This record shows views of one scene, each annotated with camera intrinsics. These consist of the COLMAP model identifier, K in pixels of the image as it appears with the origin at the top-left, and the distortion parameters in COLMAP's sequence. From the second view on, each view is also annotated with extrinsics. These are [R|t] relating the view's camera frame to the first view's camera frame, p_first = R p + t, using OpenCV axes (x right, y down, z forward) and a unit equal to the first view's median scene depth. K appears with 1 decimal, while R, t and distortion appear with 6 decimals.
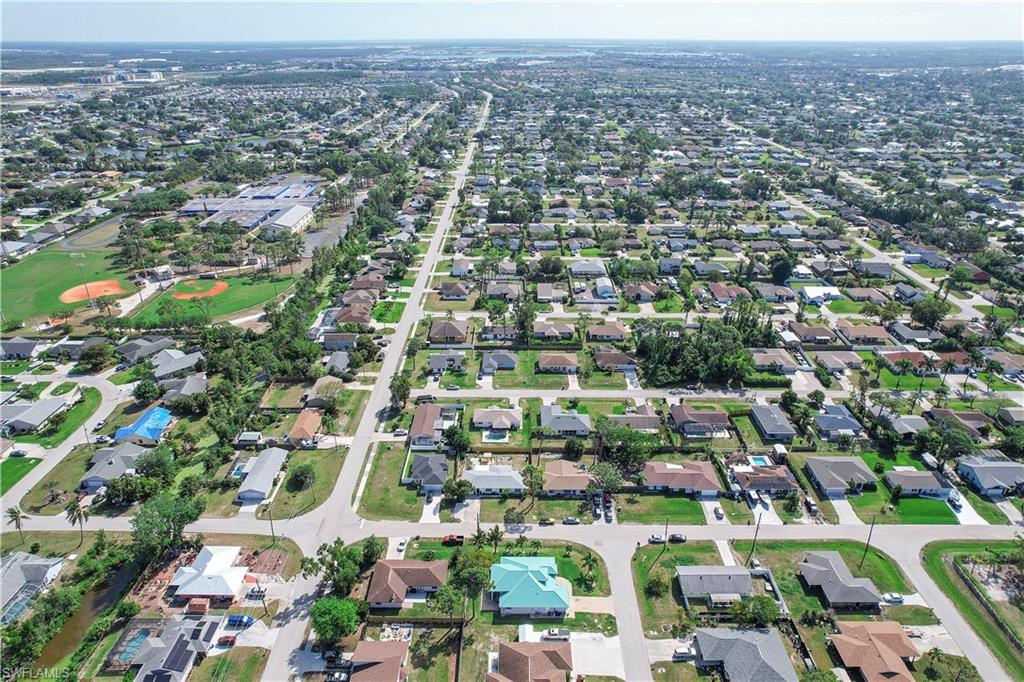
lens RADIAL K [[658.1, 0, 512.0], [0, 658.1, 341.0], [0, 0, 1]] dist [-0.003487, -0.000006]
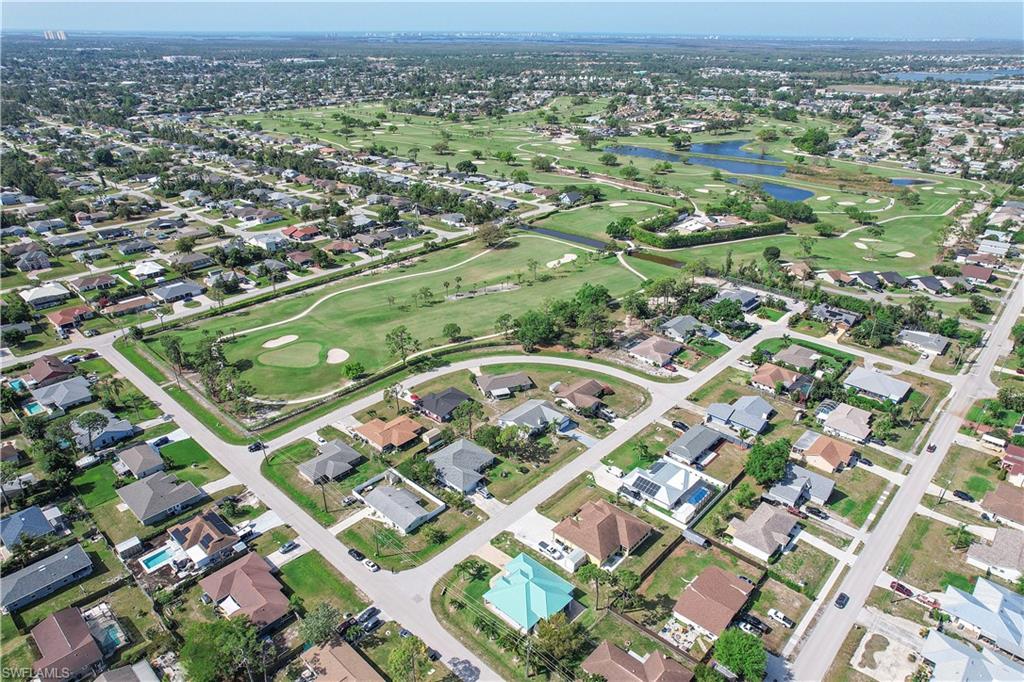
lens RADIAL K [[664.7, 0, 512.0], [0, 664.7, 341.0], [0, 0, 1]] dist [-0.038301, 0.001326]
pose [[-0.738315, -0.298176, 0.604964, -0.341139], [0.287801, 0.671920, 0.682418, -0.421883], [-0.609968, 0.677949, -0.410273, 0.952966]]
